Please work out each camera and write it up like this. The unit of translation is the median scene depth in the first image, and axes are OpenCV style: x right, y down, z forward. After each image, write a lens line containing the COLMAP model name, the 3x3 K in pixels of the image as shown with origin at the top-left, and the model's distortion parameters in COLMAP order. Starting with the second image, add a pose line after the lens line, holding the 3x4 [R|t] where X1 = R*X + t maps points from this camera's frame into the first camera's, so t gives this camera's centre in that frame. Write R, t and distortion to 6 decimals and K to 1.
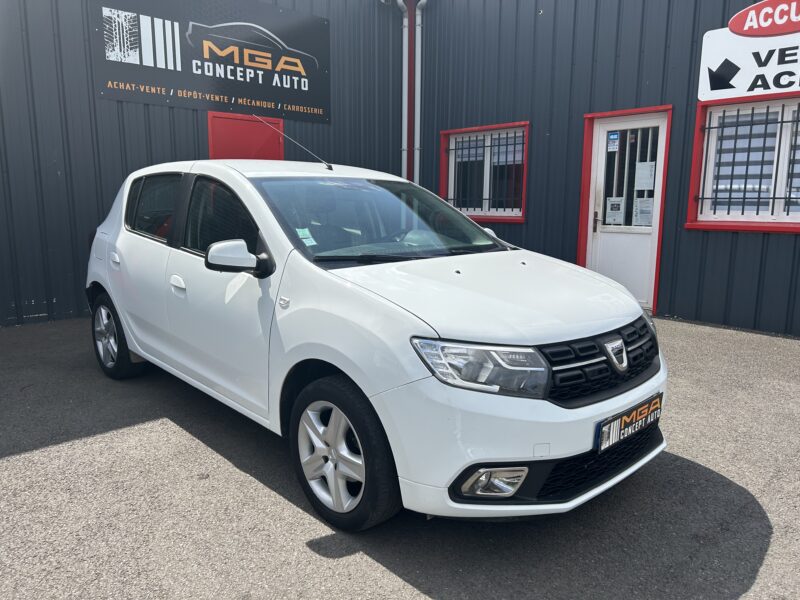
lens RADIAL K [[577.4, 0, 391.6], [0, 577.4, 300.7], [0, 0, 1]] dist [0.006616, -0.025223]
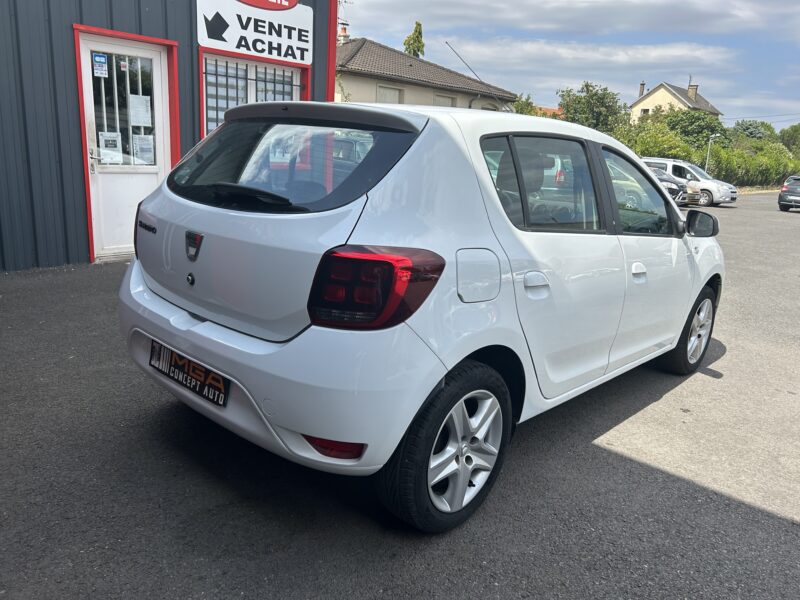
lens RADIAL K [[583.5, 0, 400.0], [0, 583.5, 300.0], [0, 0, 1]] dist [-0.000345, -0.031876]
pose [[-0.036801, -0.246994, 0.968318, -0.534940], [0.109928, 0.962093, 0.249584, -0.105306], [-0.993258, 0.115630, -0.008254, 0.597029]]
